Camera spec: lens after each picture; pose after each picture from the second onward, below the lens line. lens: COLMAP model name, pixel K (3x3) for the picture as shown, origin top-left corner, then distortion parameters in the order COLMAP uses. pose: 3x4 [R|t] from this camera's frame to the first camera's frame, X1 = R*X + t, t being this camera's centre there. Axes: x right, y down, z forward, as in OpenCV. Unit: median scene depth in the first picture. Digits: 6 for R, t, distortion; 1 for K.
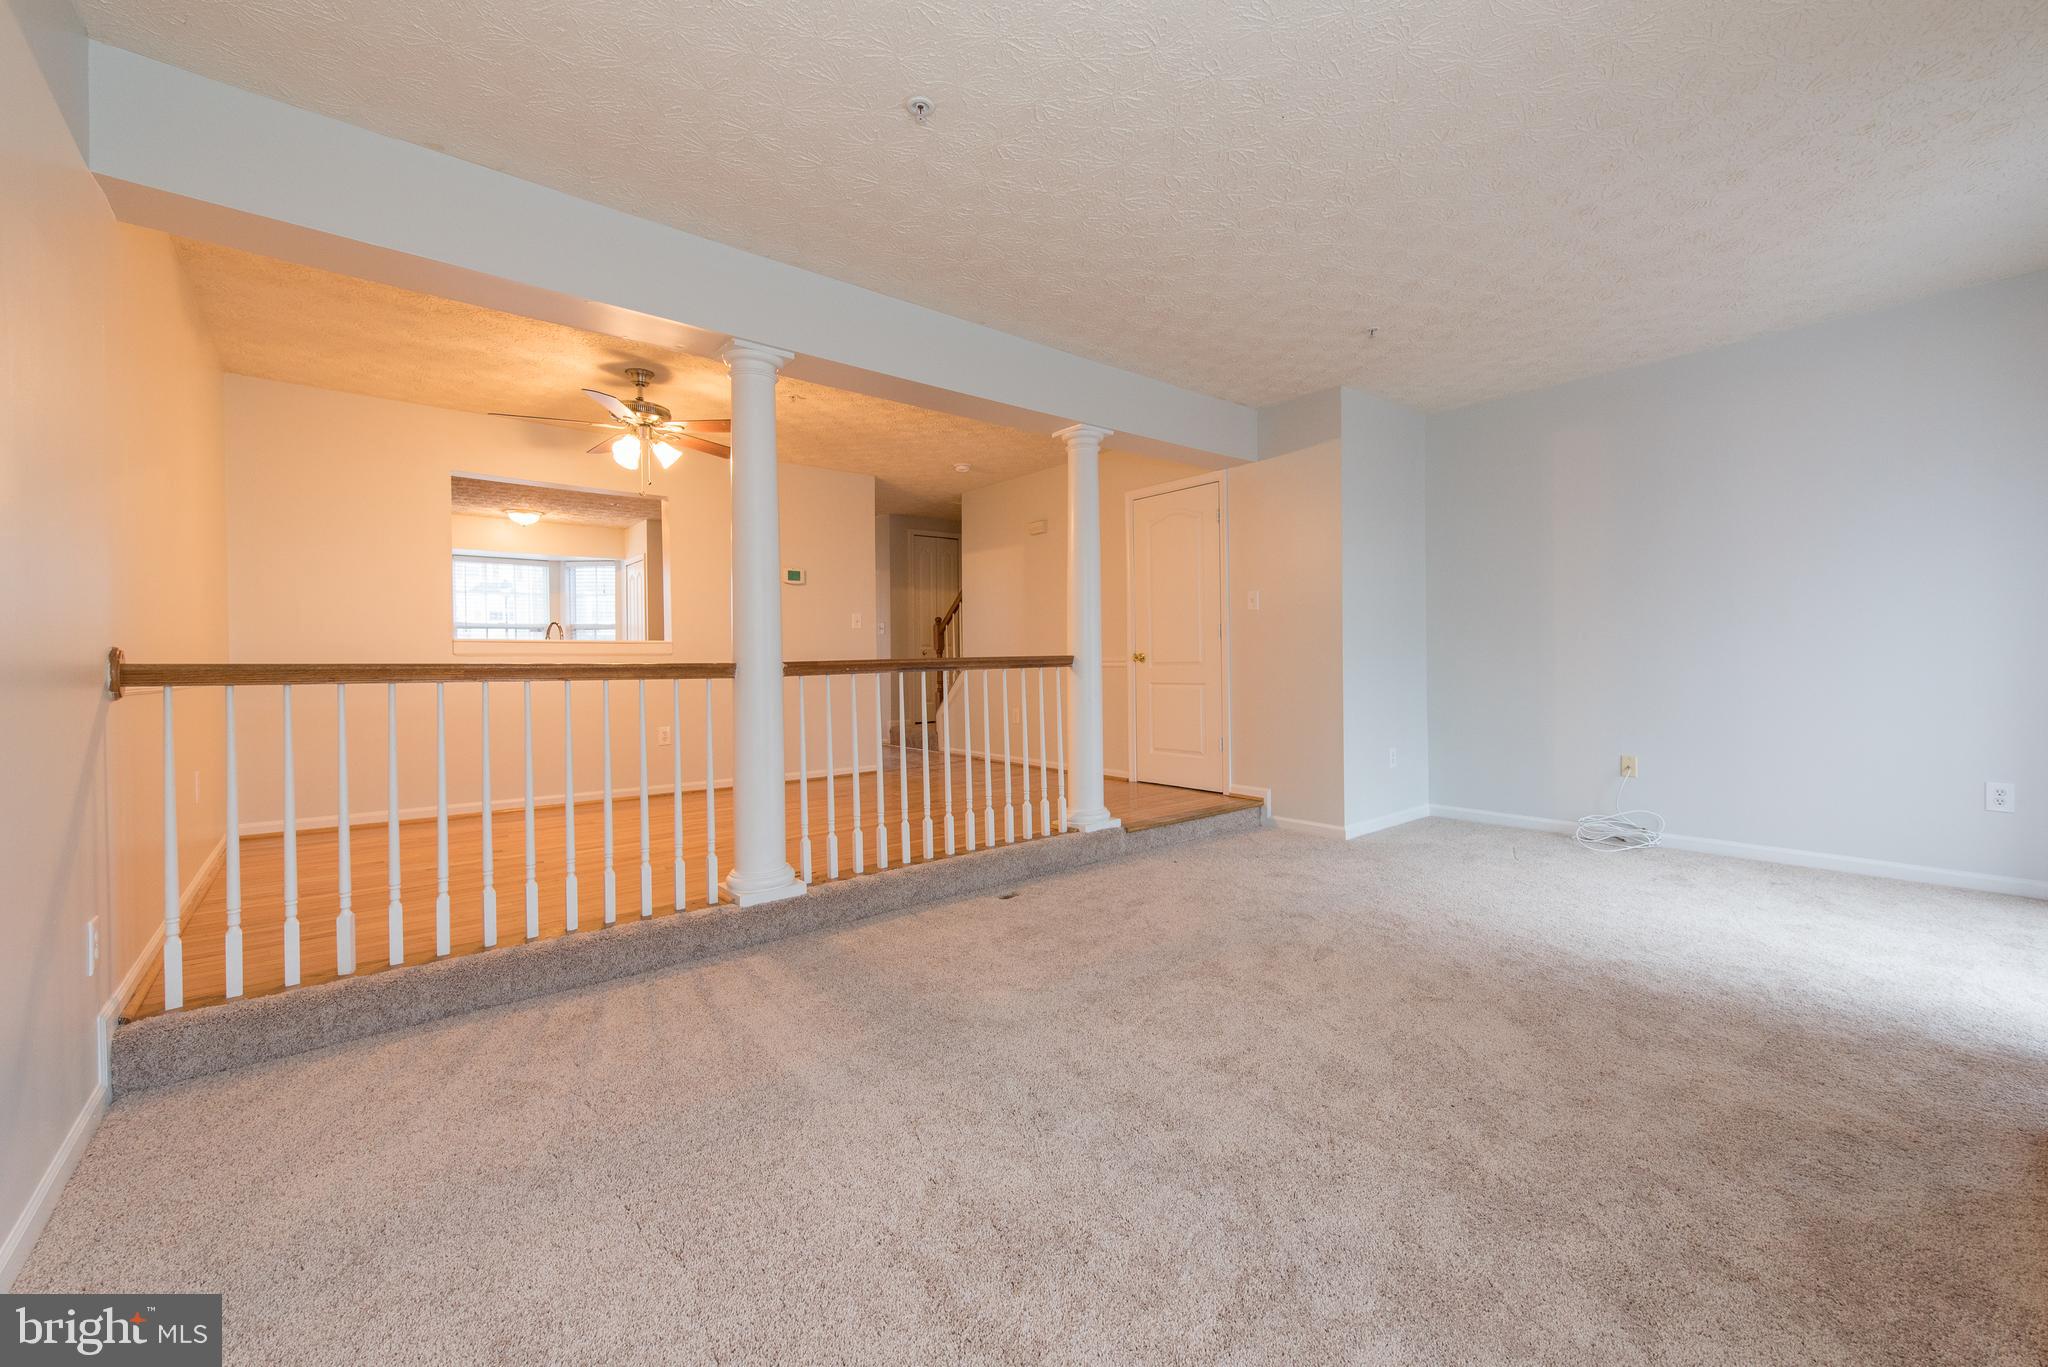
lens RADIAL K [[804.9, 0, 1025.7], [0, 804.9, 671.8], [0, 0, 1]] dist [0.006957, -0.003913]
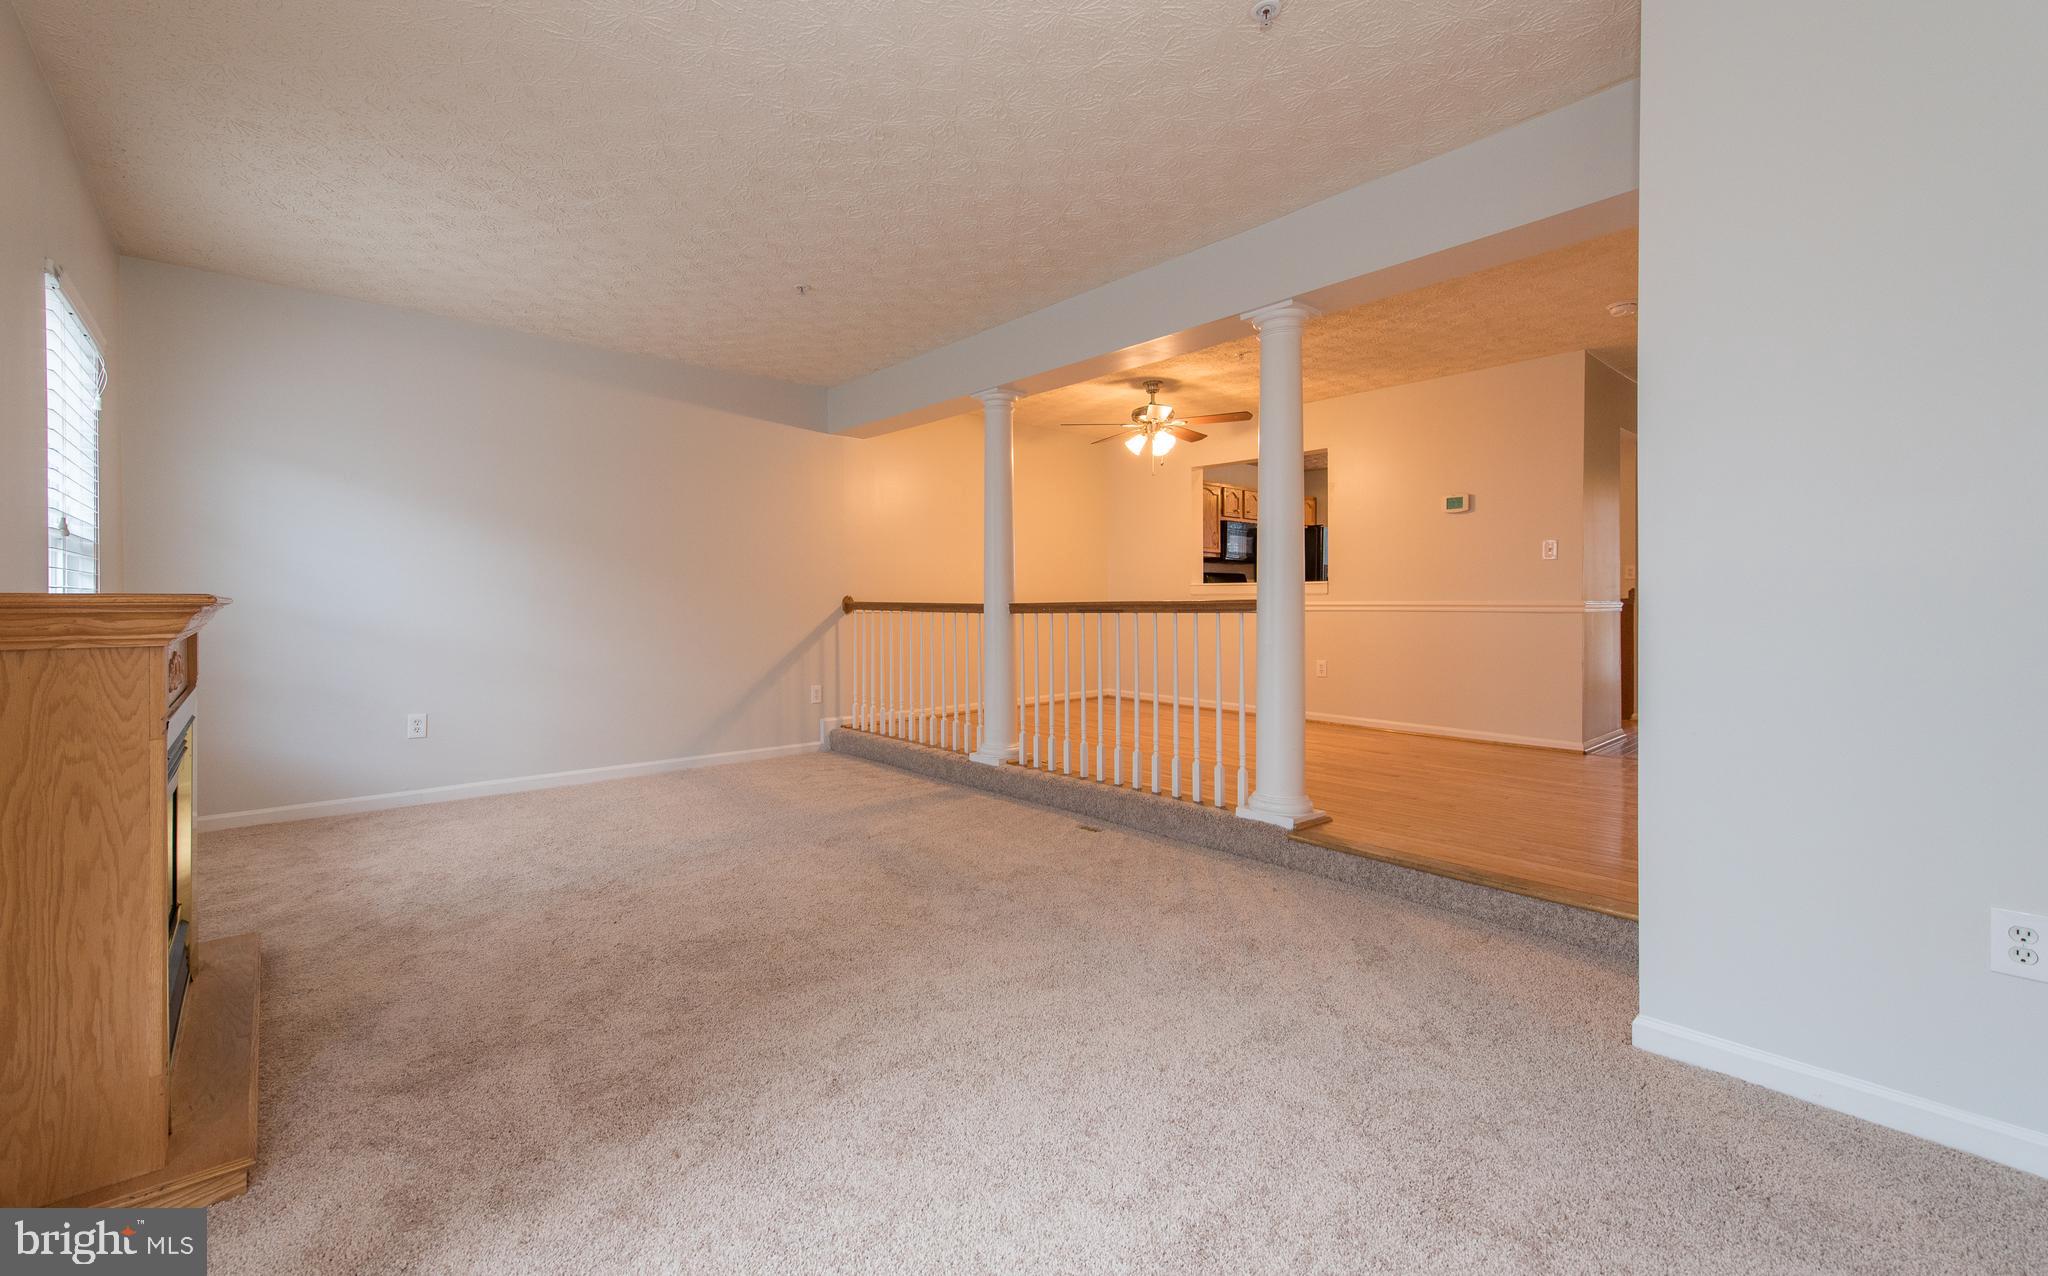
lens RADIAL K [[838.7, 0, 1014.9], [0, 838.7, 614.2], [0, 0, 1]] dist [0.000477, -0.000062]
pose [[0.049016, 0.025997, -0.998460, 0.919819], [-0.010938, 0.999615, 0.025490, -0.024036], [0.998738, 0.009671, 0.049282, 0.725308]]
